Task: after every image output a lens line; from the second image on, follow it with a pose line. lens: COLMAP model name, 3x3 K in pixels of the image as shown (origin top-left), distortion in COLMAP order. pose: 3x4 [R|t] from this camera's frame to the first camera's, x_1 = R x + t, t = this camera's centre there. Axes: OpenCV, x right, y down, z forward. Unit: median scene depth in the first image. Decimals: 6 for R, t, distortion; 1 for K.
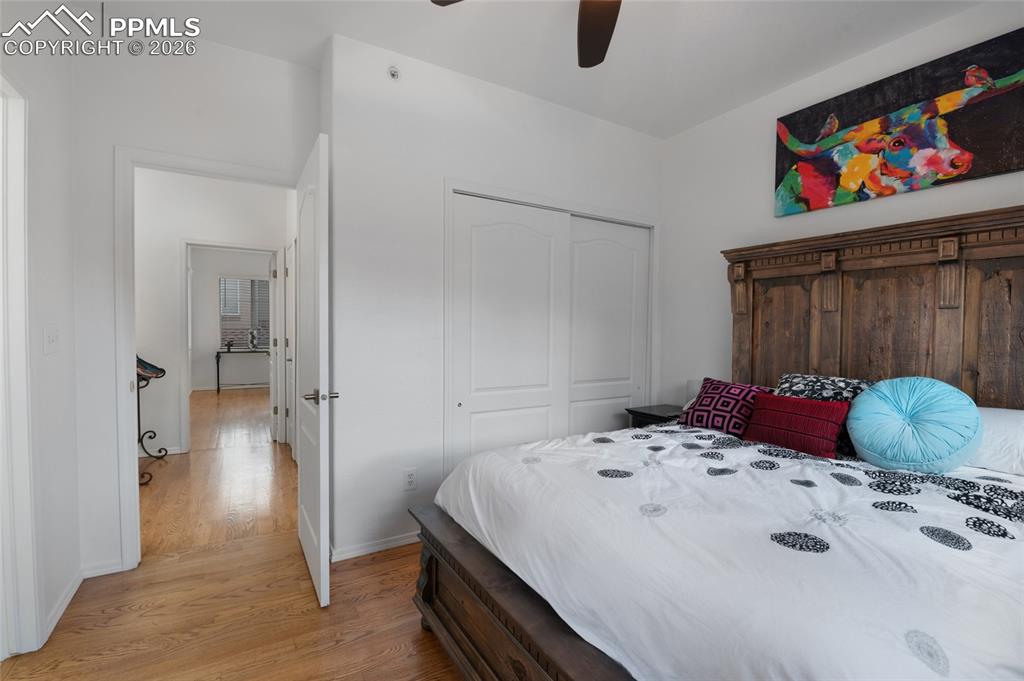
lens RADIAL K [[448.8, 0, 504.9], [0, 448.8, 342.6], [0, 0, 1]] dist [0.000504, -0.012845]
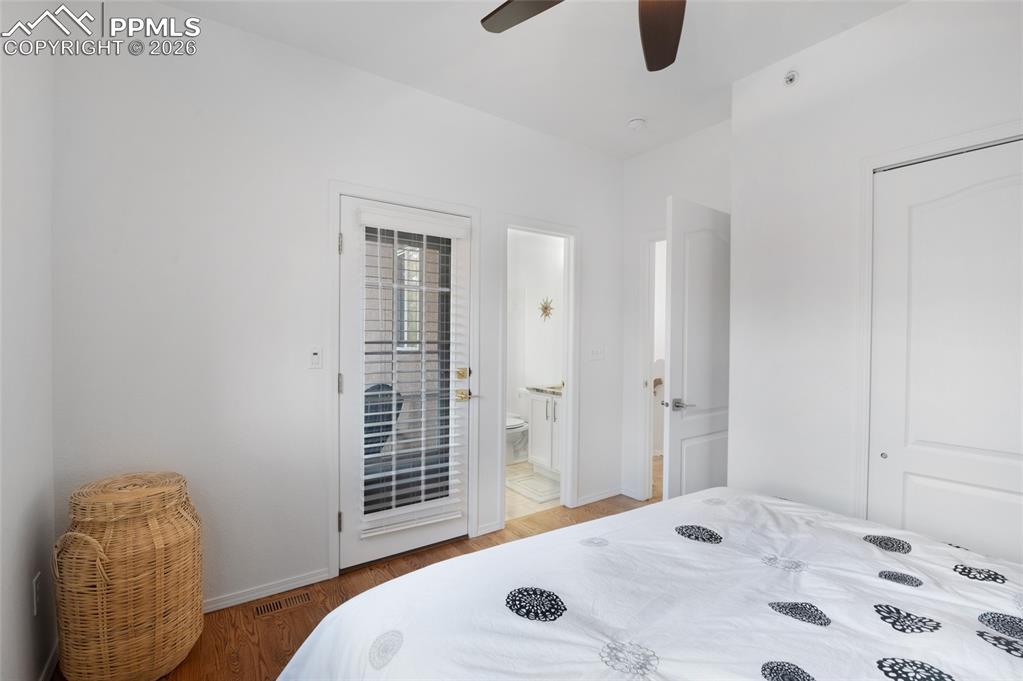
lens RADIAL K [[448.4, 0, 504.5], [0, 448.4, 342.6], [0, 0, 1]] dist [0.000504, -0.012845]
pose [[0.058348, -0.000620, -0.998296, 0.896580], [-0.034961, 0.999385, -0.002664, -0.034224], [0.997684, 0.035057, 0.058291, 0.509992]]
